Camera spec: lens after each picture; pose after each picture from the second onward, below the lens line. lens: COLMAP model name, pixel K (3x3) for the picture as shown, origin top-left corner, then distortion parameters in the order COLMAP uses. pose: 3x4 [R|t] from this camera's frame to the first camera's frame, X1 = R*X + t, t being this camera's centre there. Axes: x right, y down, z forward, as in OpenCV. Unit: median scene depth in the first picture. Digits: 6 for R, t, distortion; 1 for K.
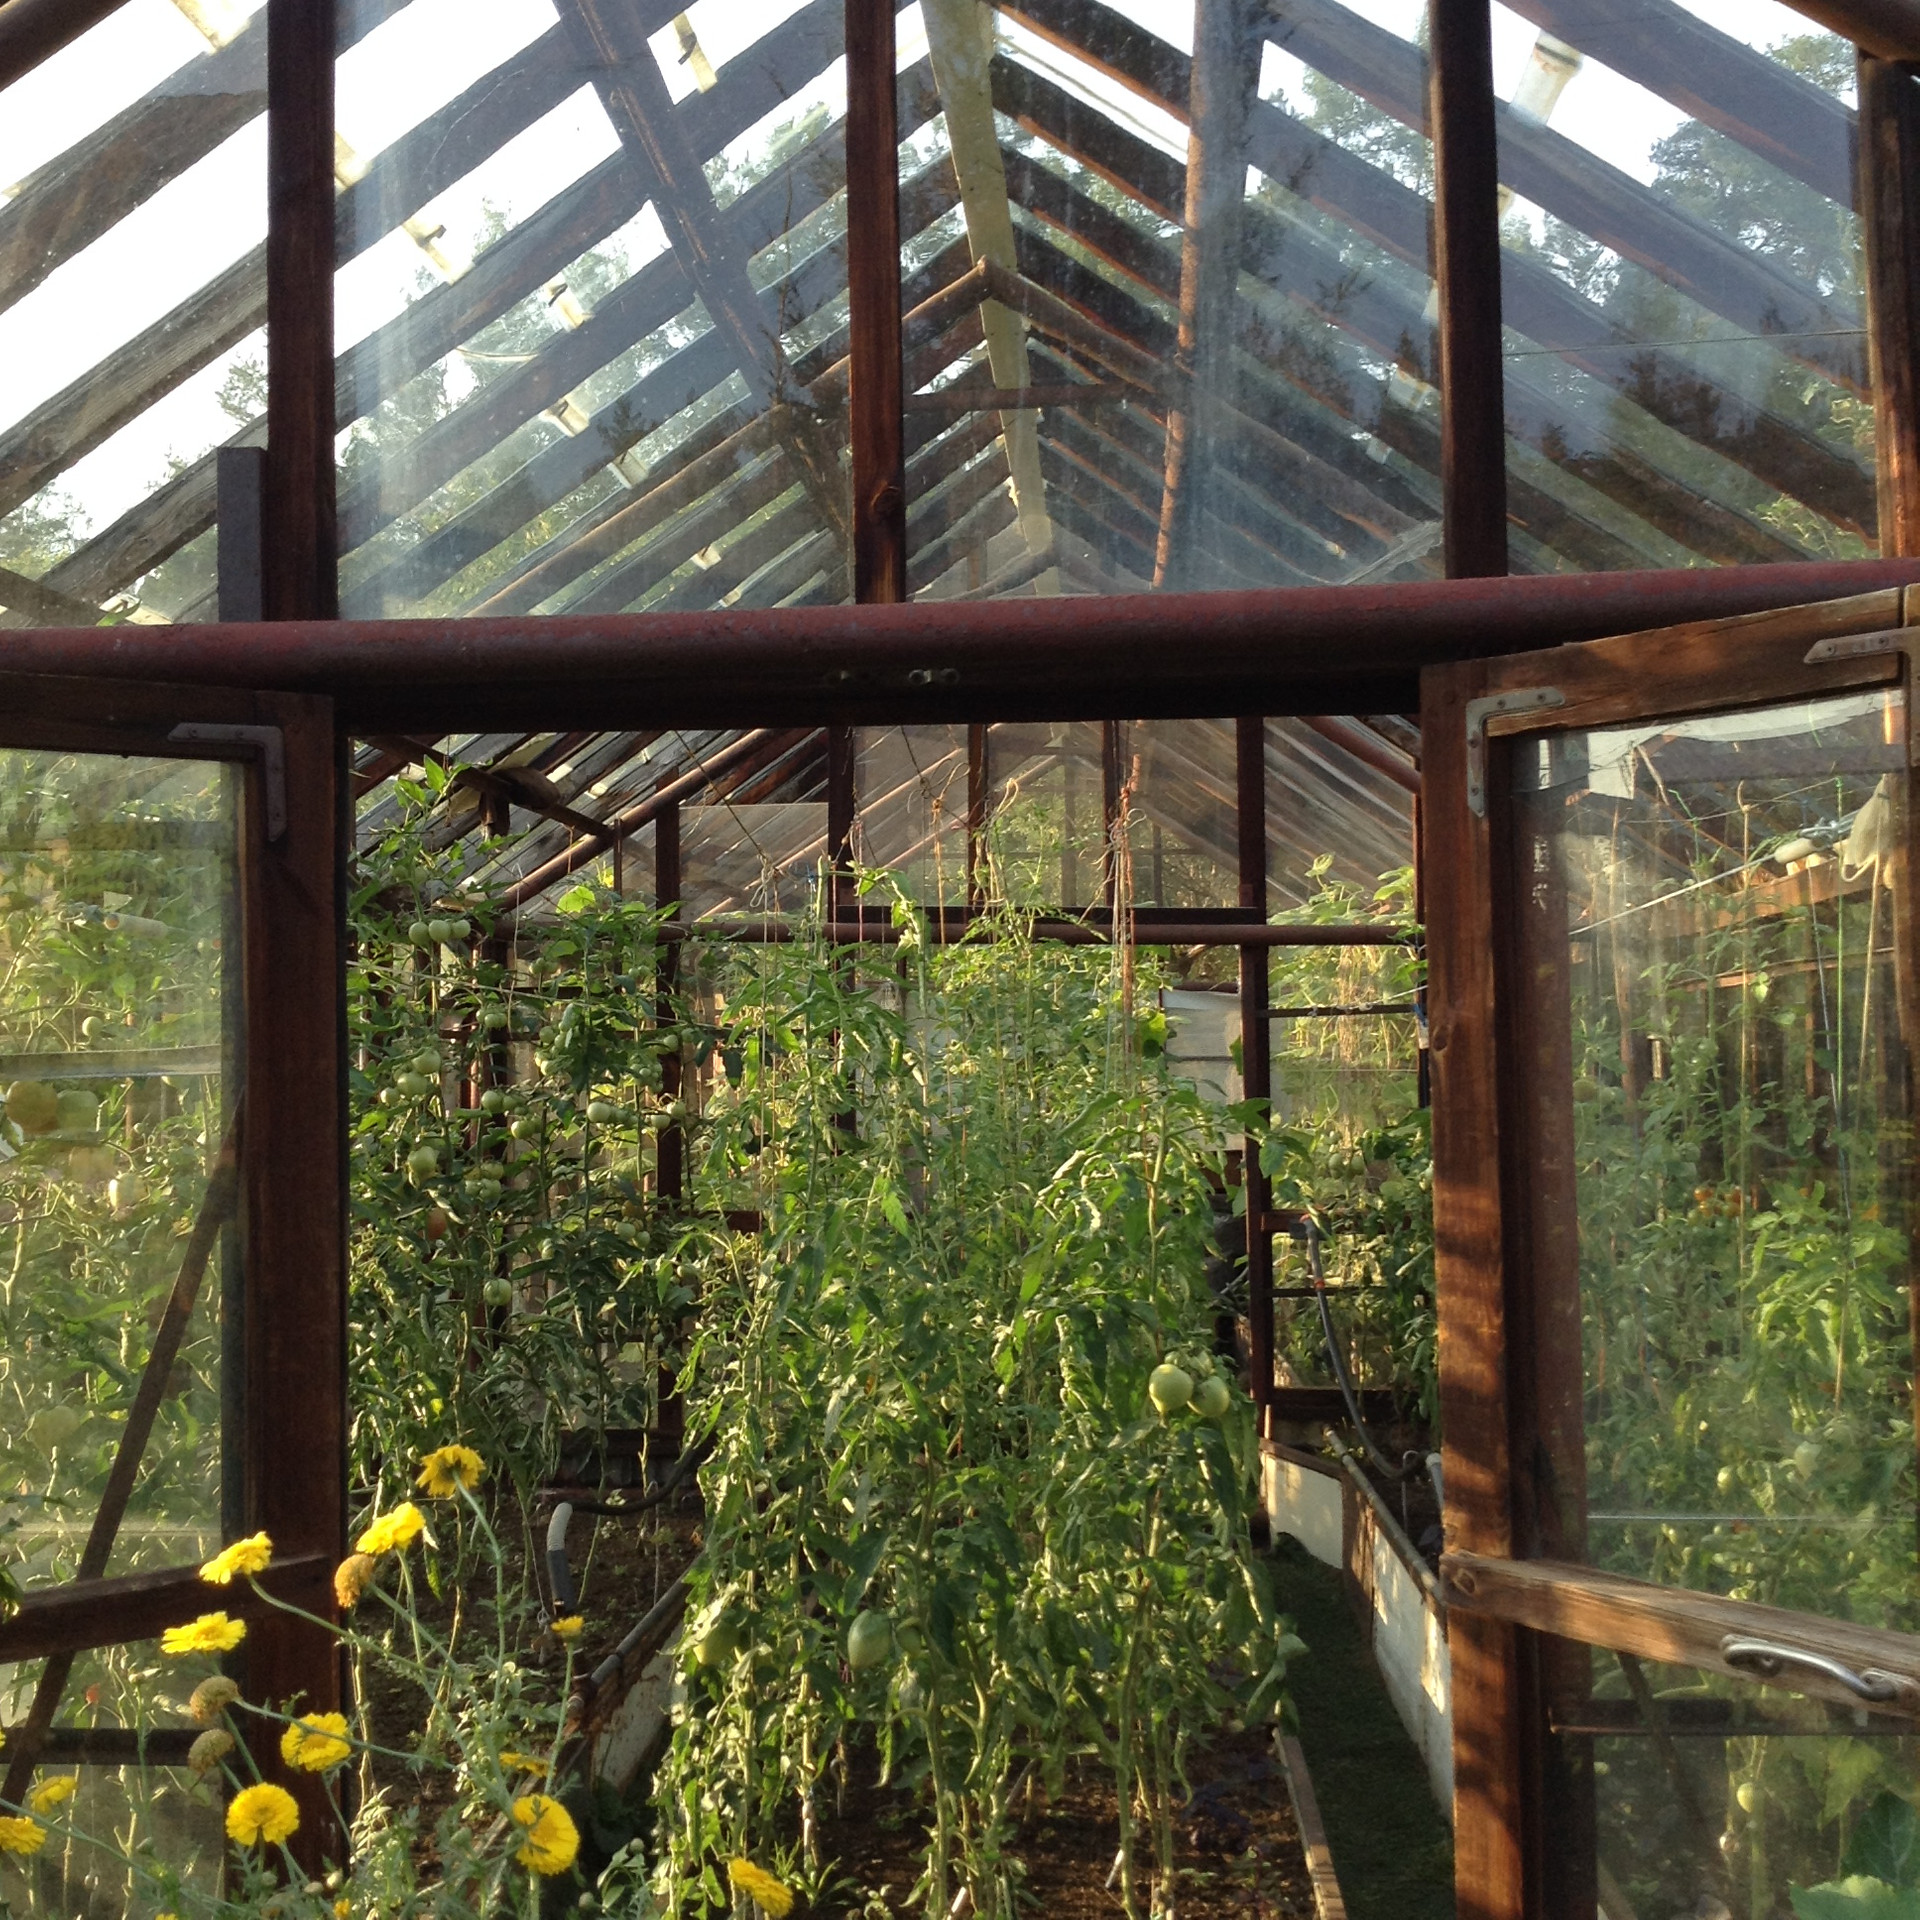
lens RADIAL K [[2379.3, 0, 981.4], [0, 2379.3, 923.1], [0, 0, 1]] dist [0.163353, -0.310661]
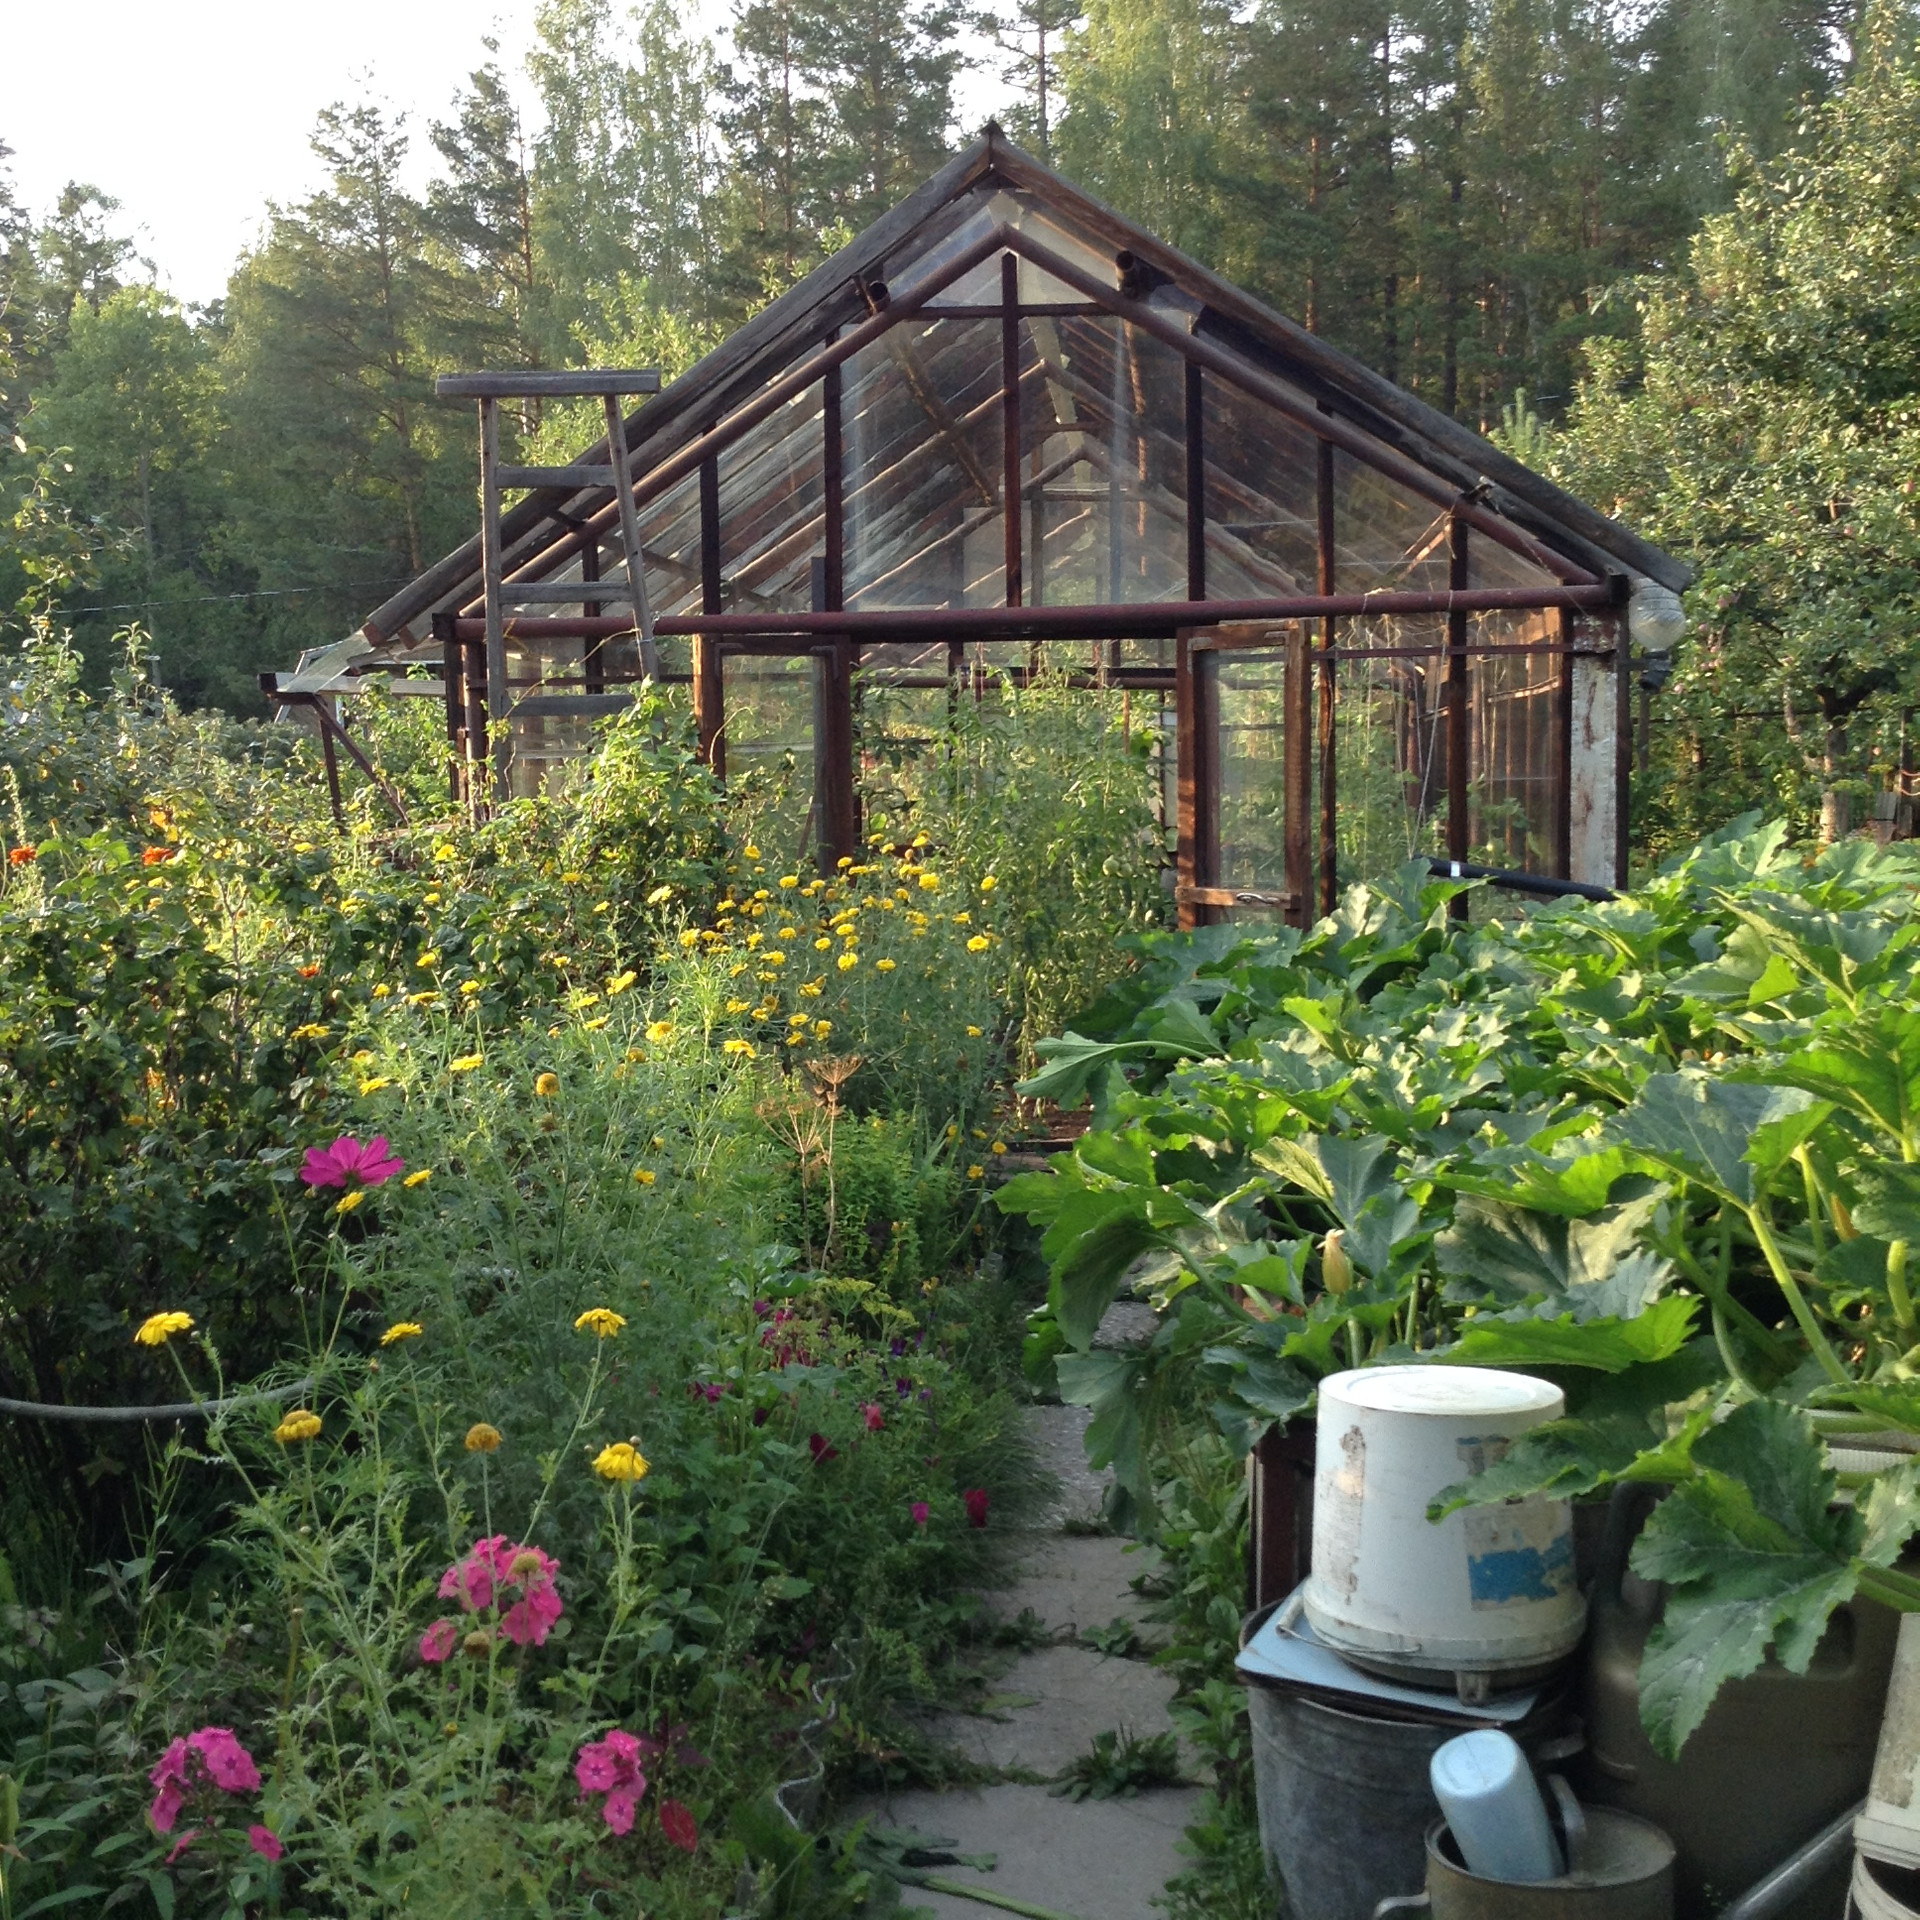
lens RADIAL K [[2379.3, 0, 981.4], [0, 2379.3, 923.1], [0, 0, 1]] dist [0.163353, -0.310661]
pose [[0.999798, 0.000144, -0.020117, -0.018231], [0.002269, 0.992789, 0.119850, -0.086399], [0.019990, -0.119871, 0.992588, -2.088409]]
